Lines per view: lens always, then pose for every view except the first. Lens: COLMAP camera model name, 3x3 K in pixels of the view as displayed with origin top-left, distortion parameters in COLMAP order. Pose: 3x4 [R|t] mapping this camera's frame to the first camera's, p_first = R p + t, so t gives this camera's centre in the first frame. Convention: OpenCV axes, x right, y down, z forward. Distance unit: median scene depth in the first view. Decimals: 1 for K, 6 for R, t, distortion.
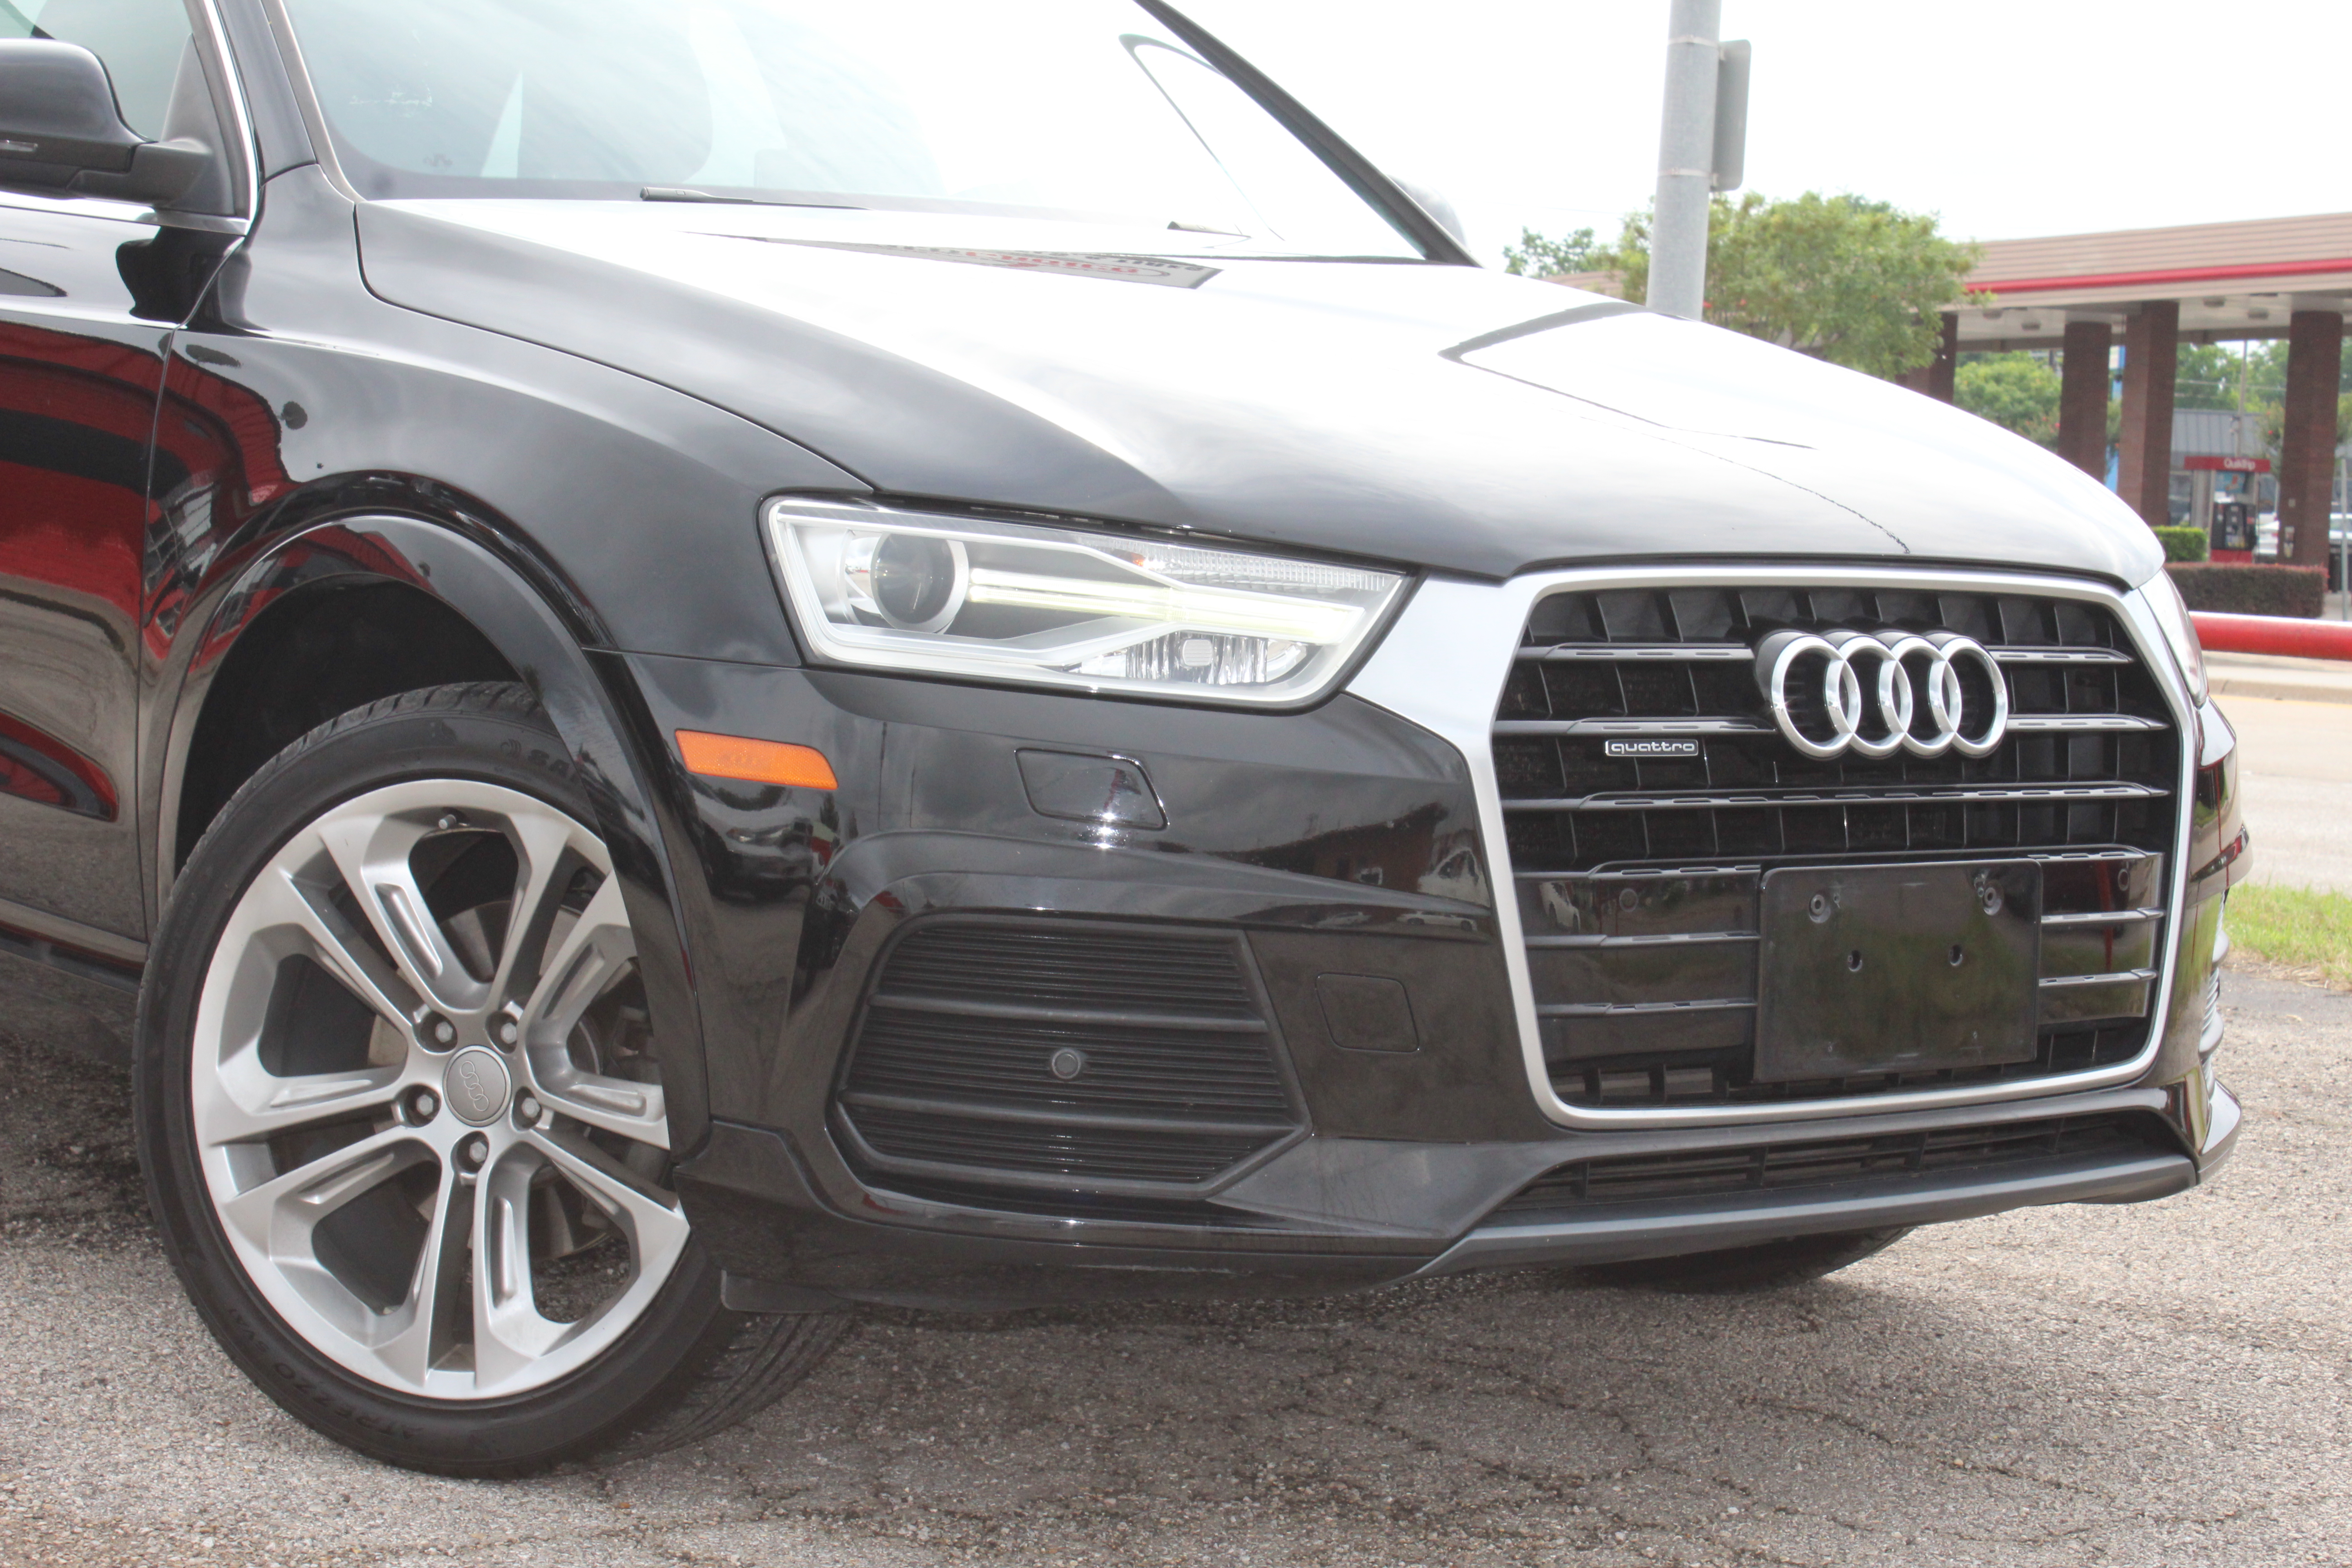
lens RADIAL K [[4697.1, 0, 1178.4], [0, 4697.1, 870.8], [0, 0, 1]] dist [0.024745, -0.154204]
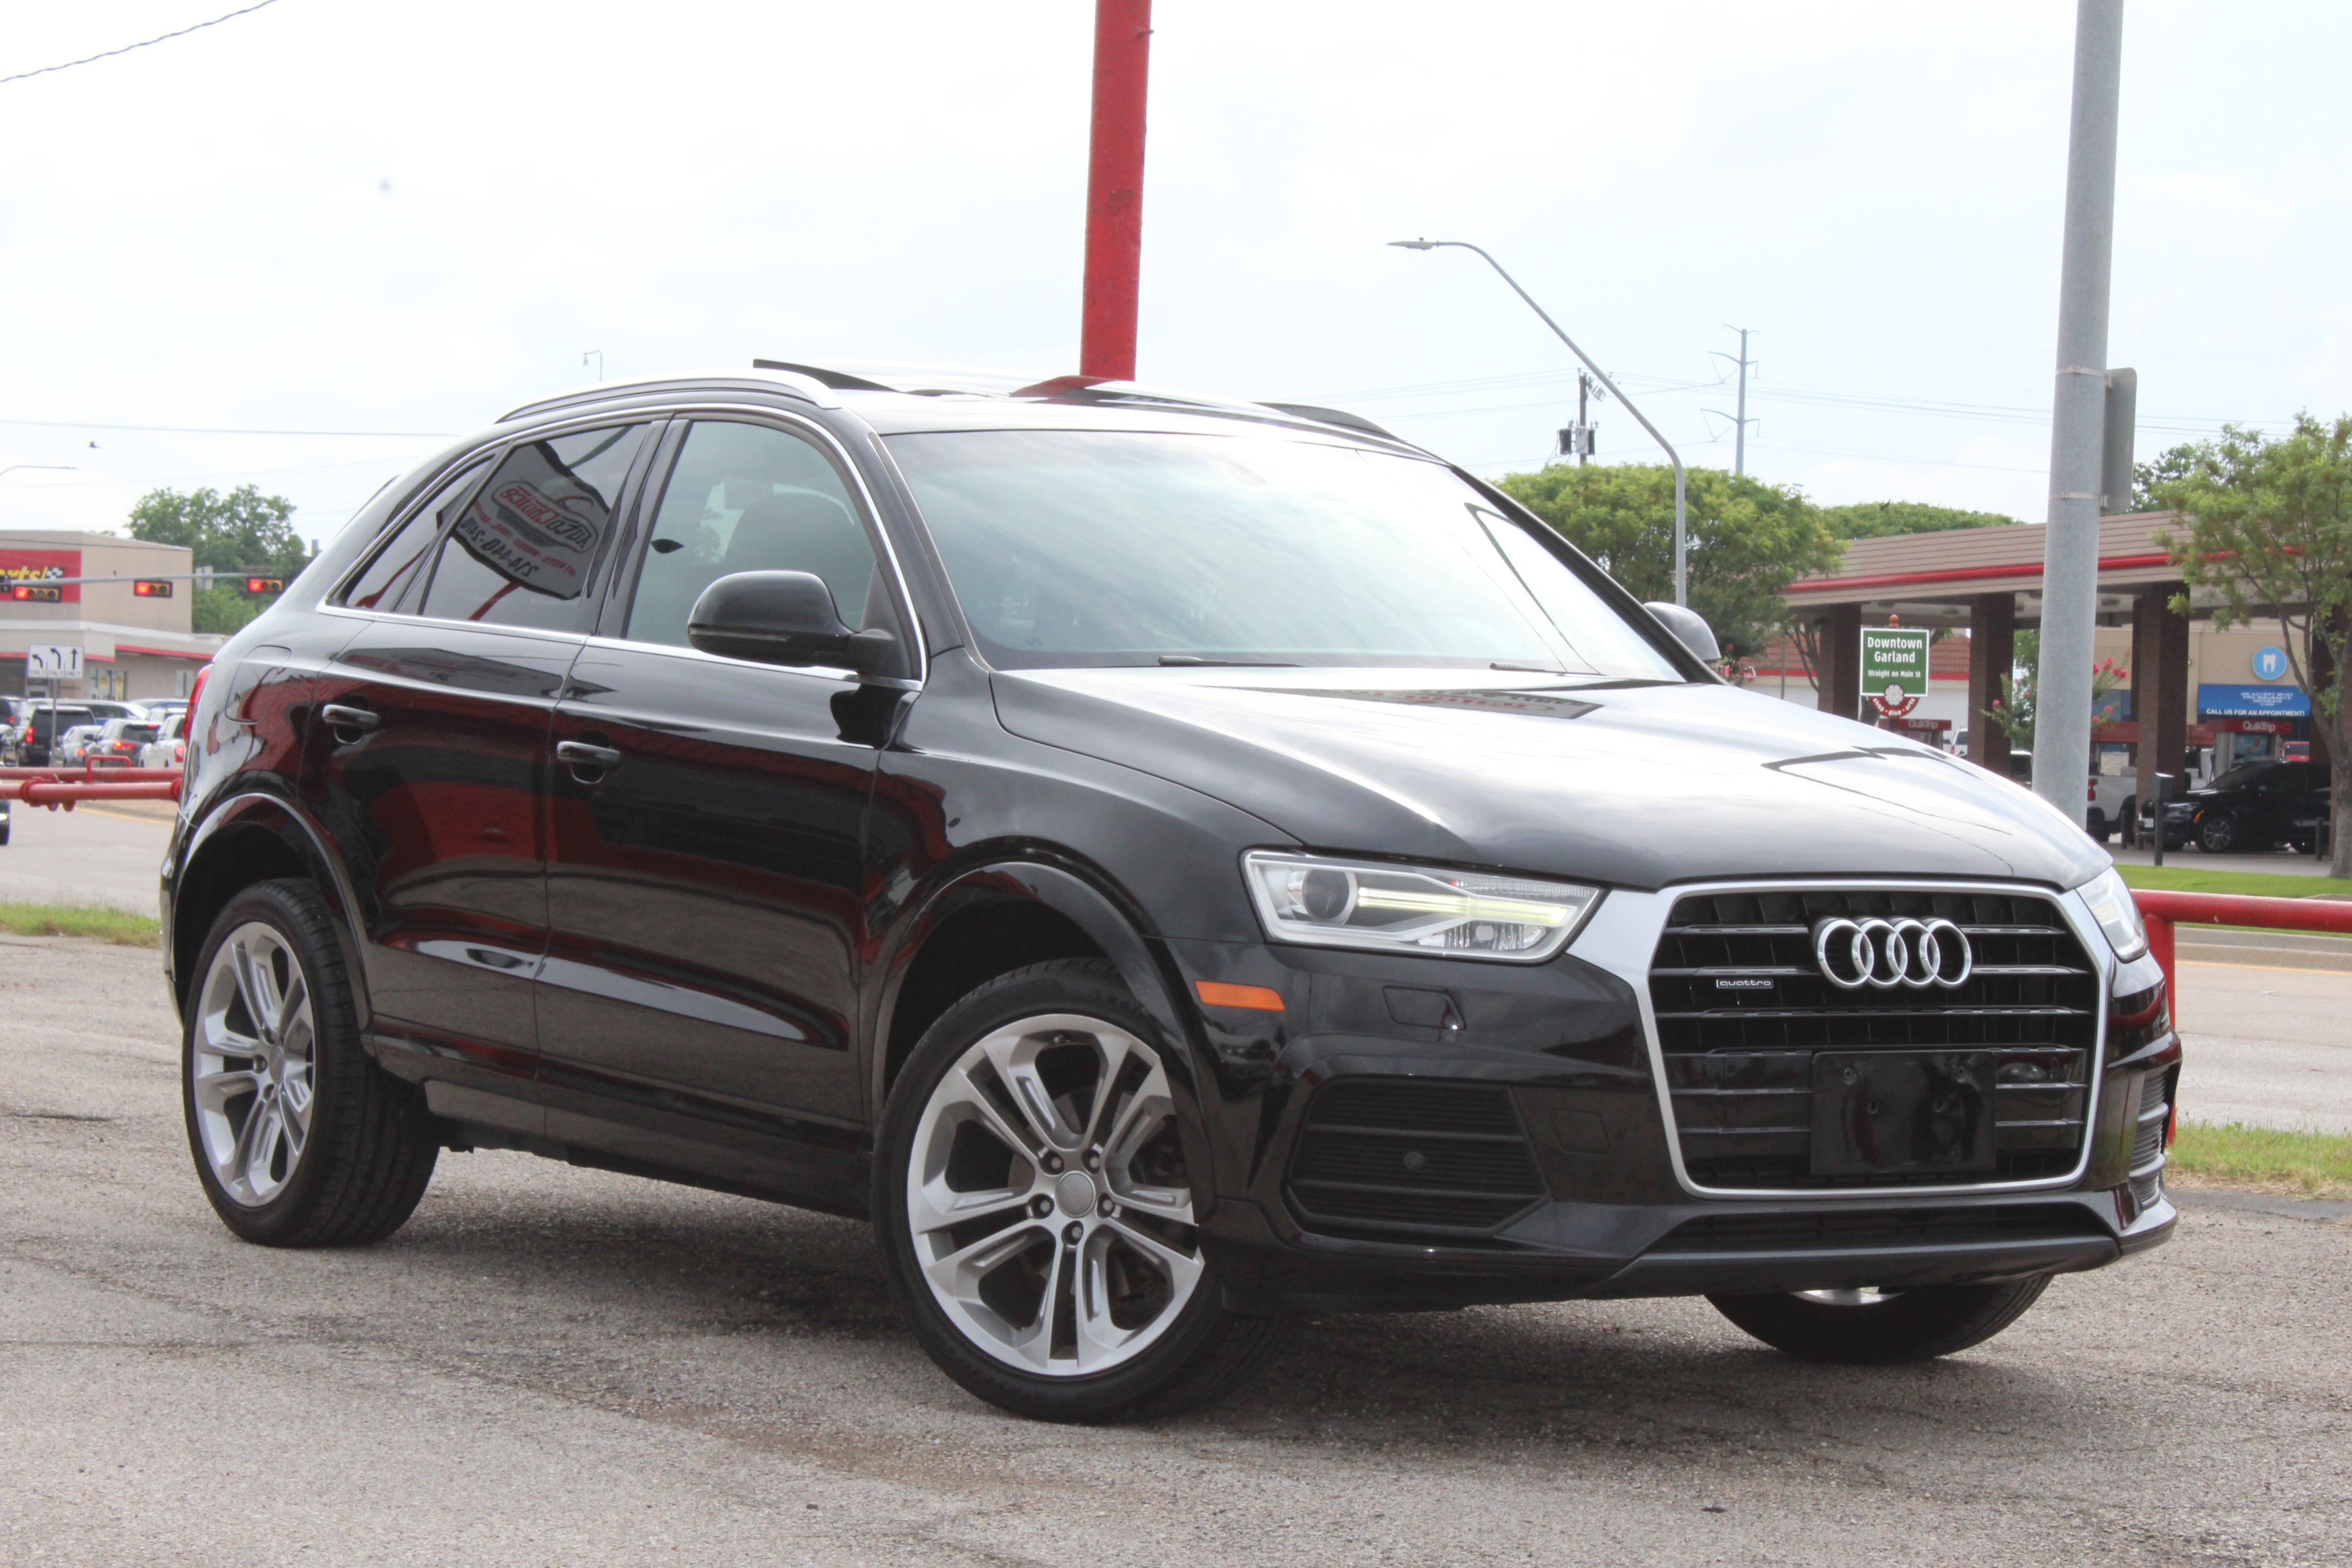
lens RADIAL K [[5706.8, 0, 1176.0], [0, 5706.8, 784.0], [0, 0, 1]] dist [0.325322, -0.074867]
pose [[0.996095, -0.016574, -0.086714, 0.071060], [0.009515, 0.996654, -0.081184, 0.067425], [0.087769, 0.080042, 0.992920, -1.092669]]
